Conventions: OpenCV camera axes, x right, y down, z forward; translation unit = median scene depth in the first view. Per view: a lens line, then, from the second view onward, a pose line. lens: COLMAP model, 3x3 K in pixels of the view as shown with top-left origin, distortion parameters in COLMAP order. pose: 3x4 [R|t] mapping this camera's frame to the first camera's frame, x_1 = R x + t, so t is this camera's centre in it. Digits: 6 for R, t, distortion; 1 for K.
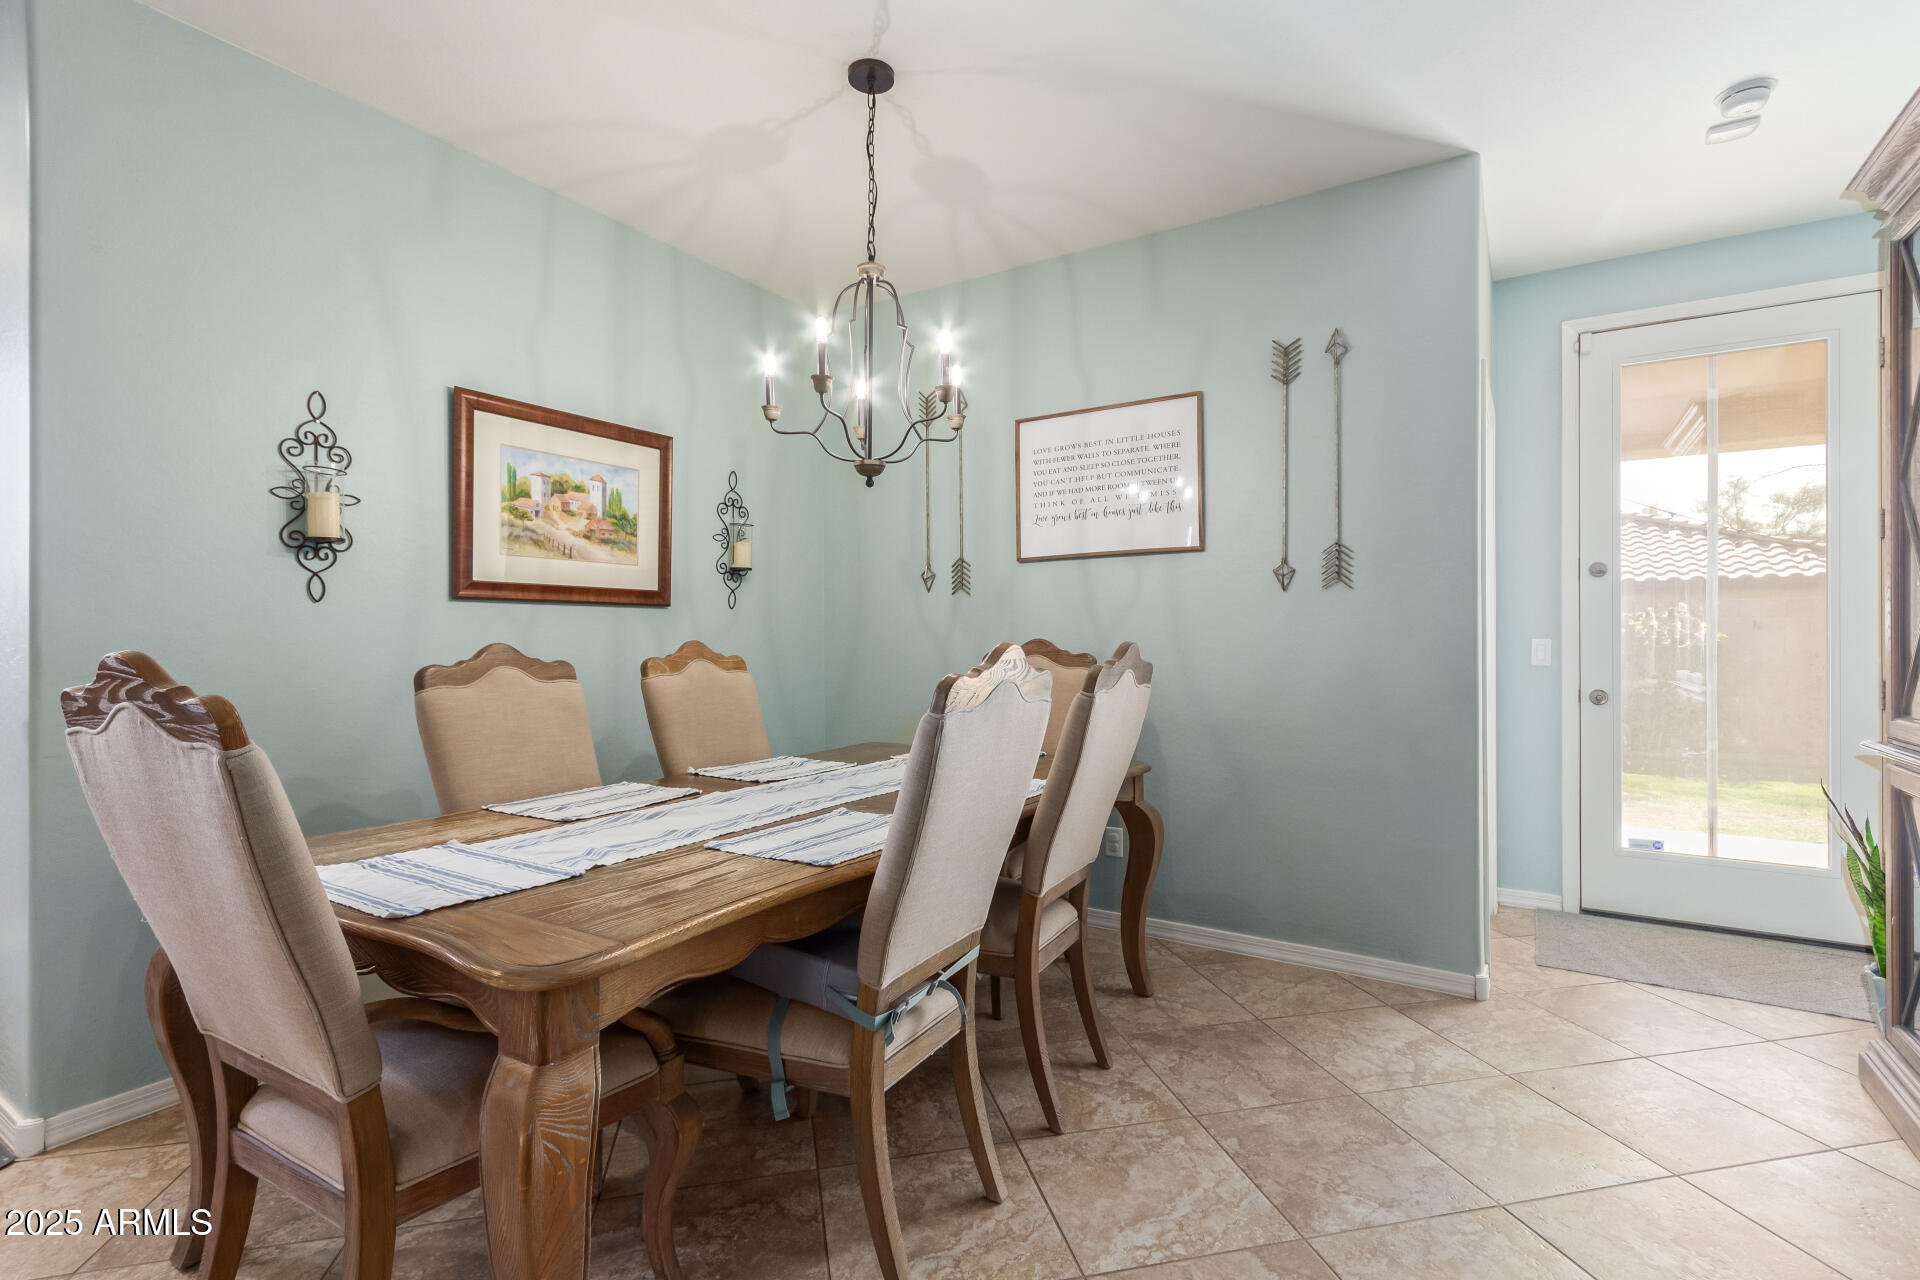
lens RADIAL K [[893.1, 0, 957.1], [0, 893.1, 633.9], [0, 0, 1]] dist [0.007293, -0.001072]
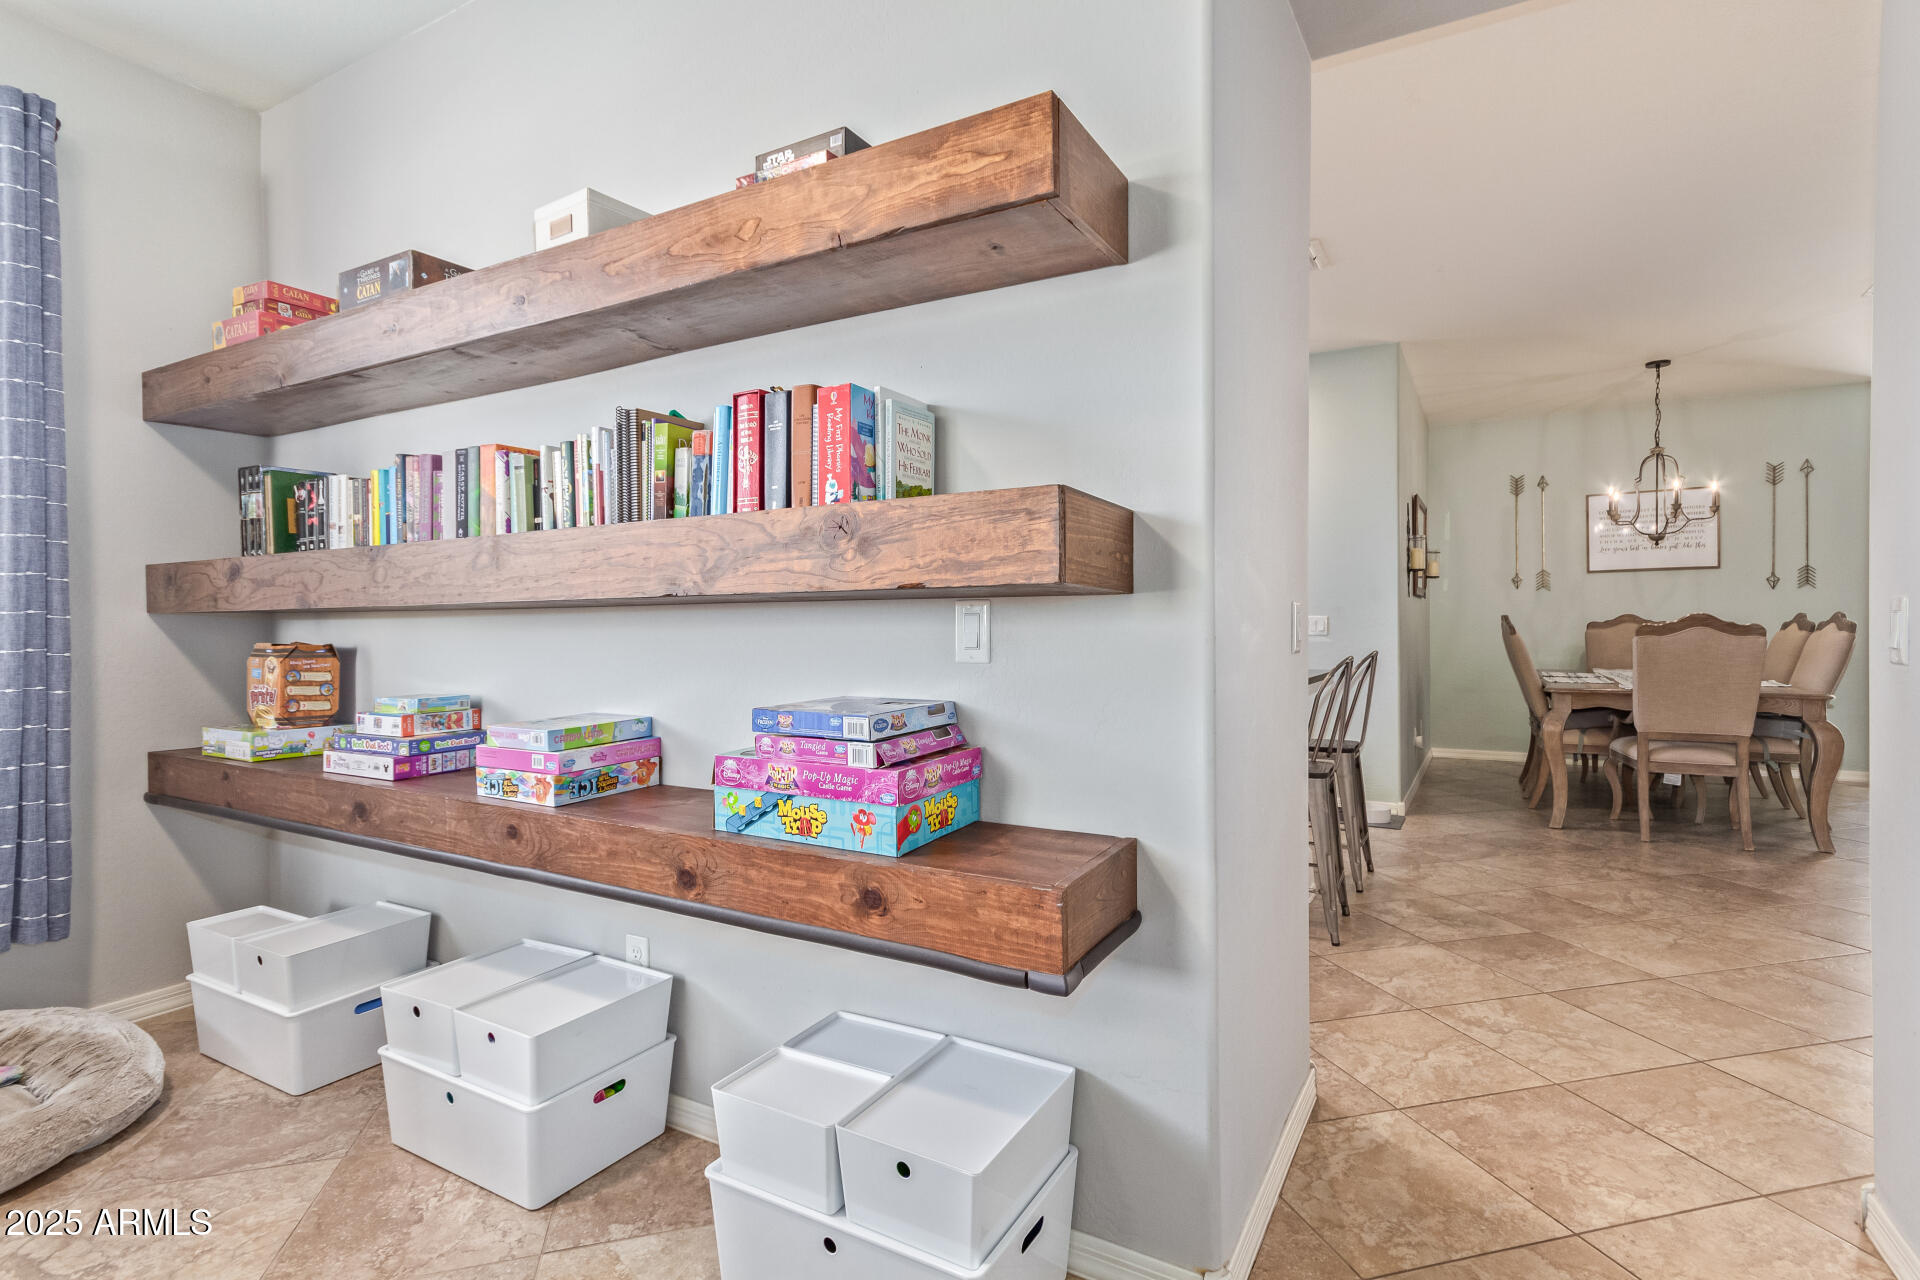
lens RADIAL K [[893.1, 0, 985.7], [0, 893.1, 630.0], [0, 0, 1]] dist [0.007293, -0.001072]
pose [[0.999545, -0.006366, 0.029486, -1.478135], [0.006077, 0.999933, 0.009896, 0.013256], [-0.029547, -0.009712, 0.999516, -0.968620]]
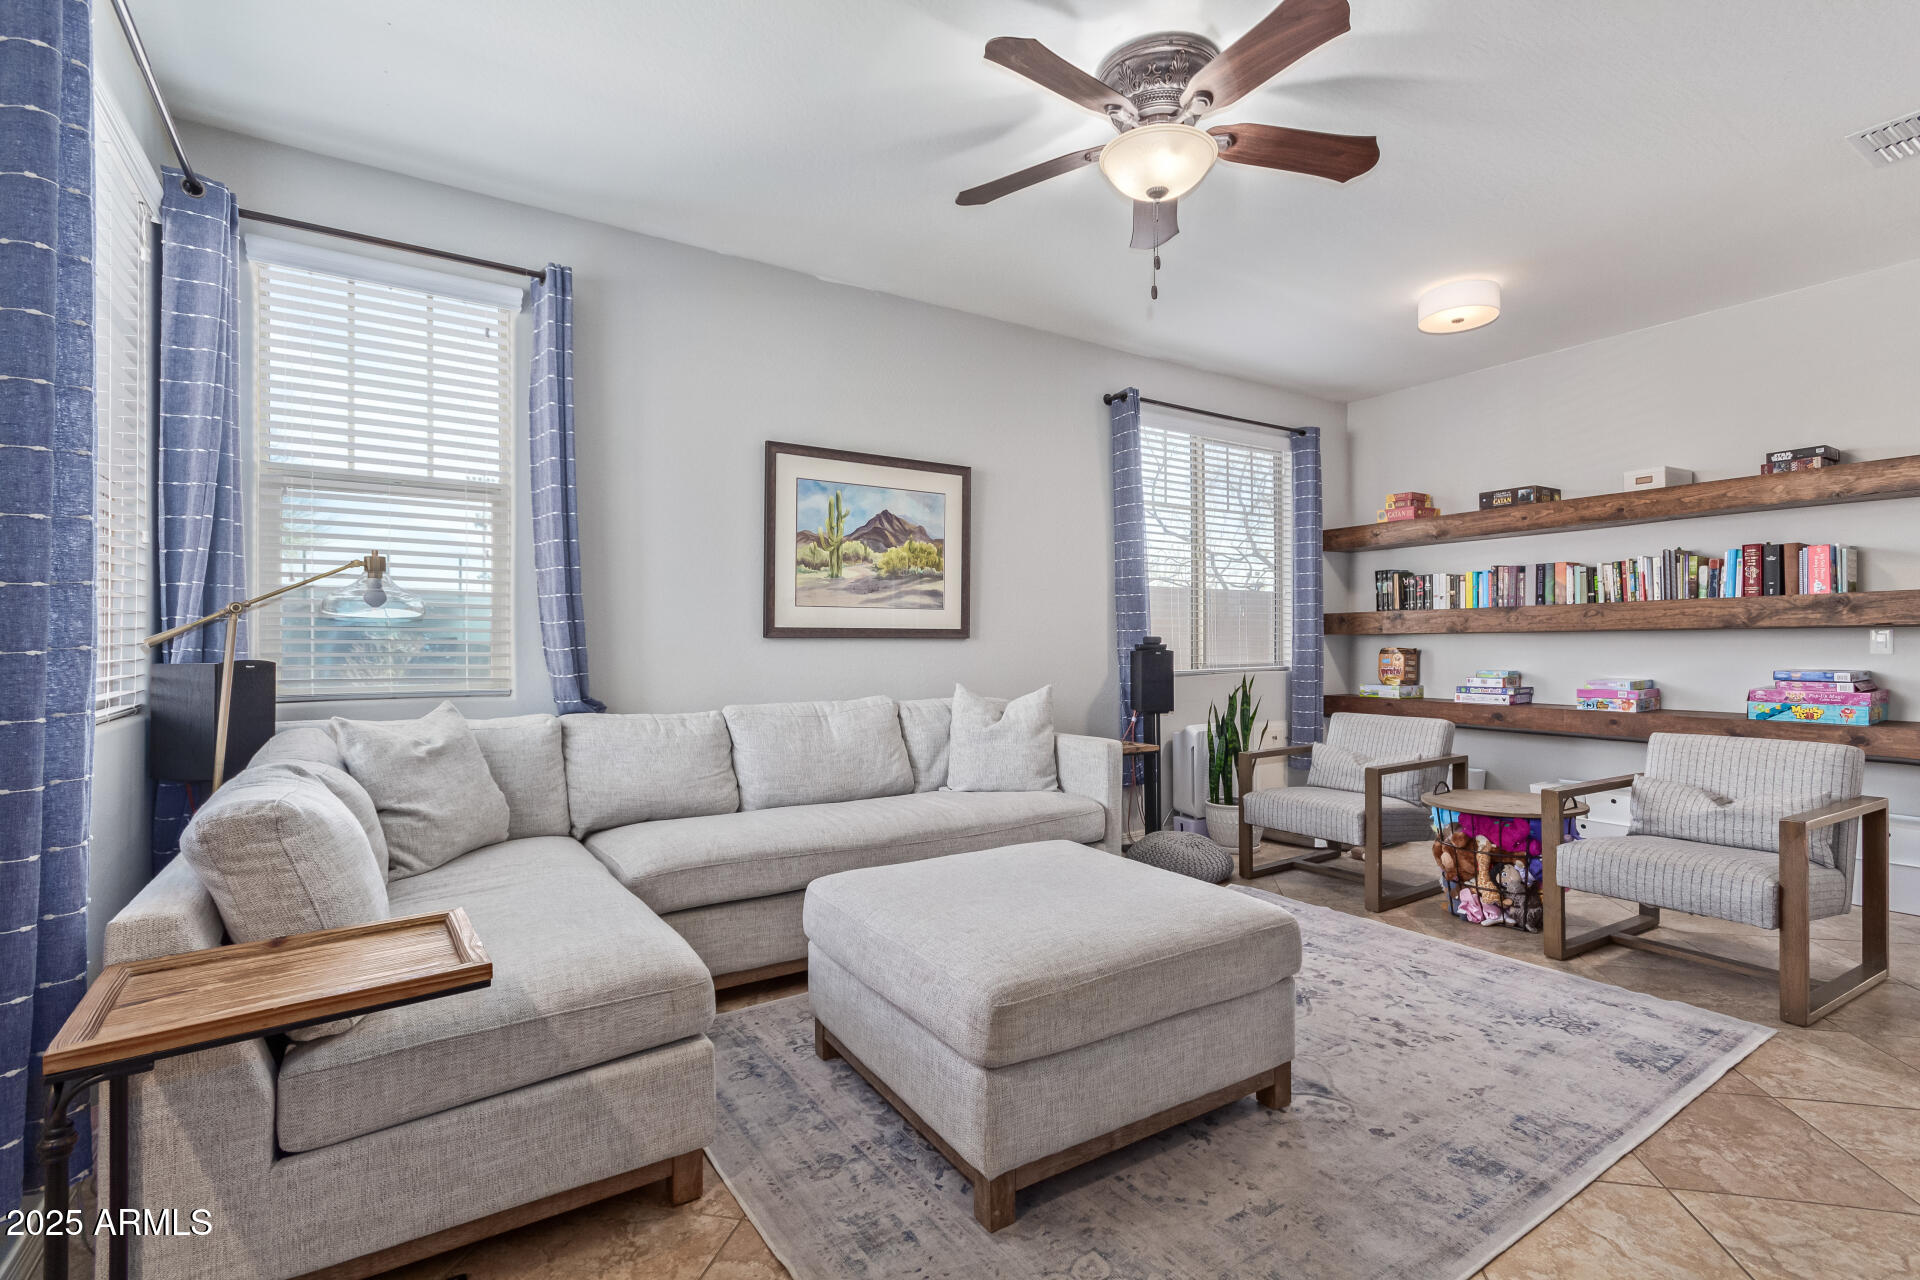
lens RADIAL K [[893.1, 0, 968.5], [0, 893.1, 637.5], [0, 0, 1]] dist [0.007293, -0.001072]
pose [[0.907271, -0.008614, -0.420458, -2.133406], [0.007103, 0.999961, -0.005158, 0.011491], [0.420486, 0.001693, 0.907297, -2.186484]]
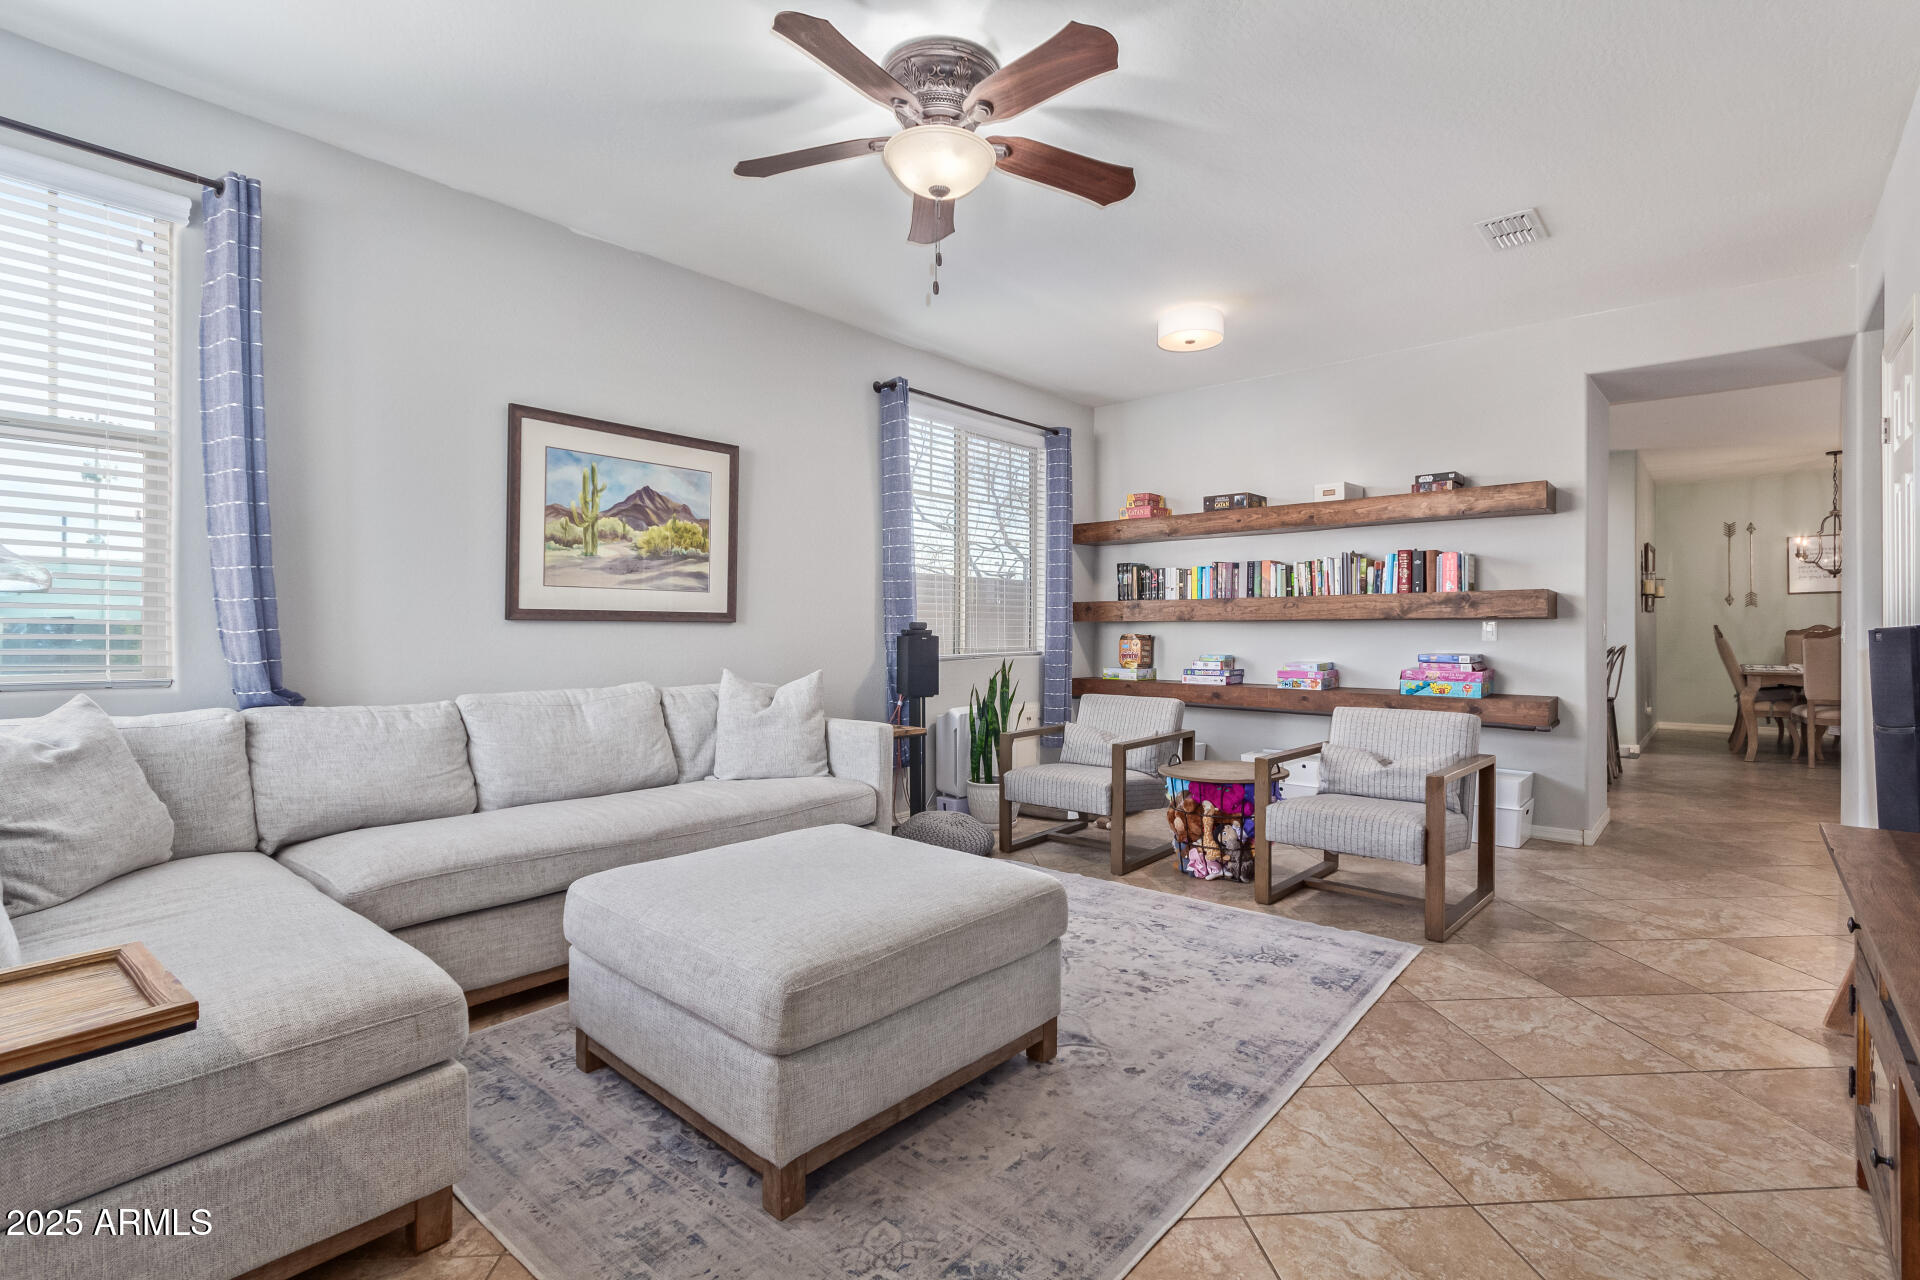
lens RADIAL K [[893.1, 0, 972.2], [0, 893.1, 629.3], [0, 0, 1]] dist [0.007293, -0.001072]
pose [[0.987532, 0.000359, -0.157416, -2.152614], [0.000140, 0.999995, 0.003154, 0.011709], [0.157416, -0.003136, 0.987527, -2.200171]]
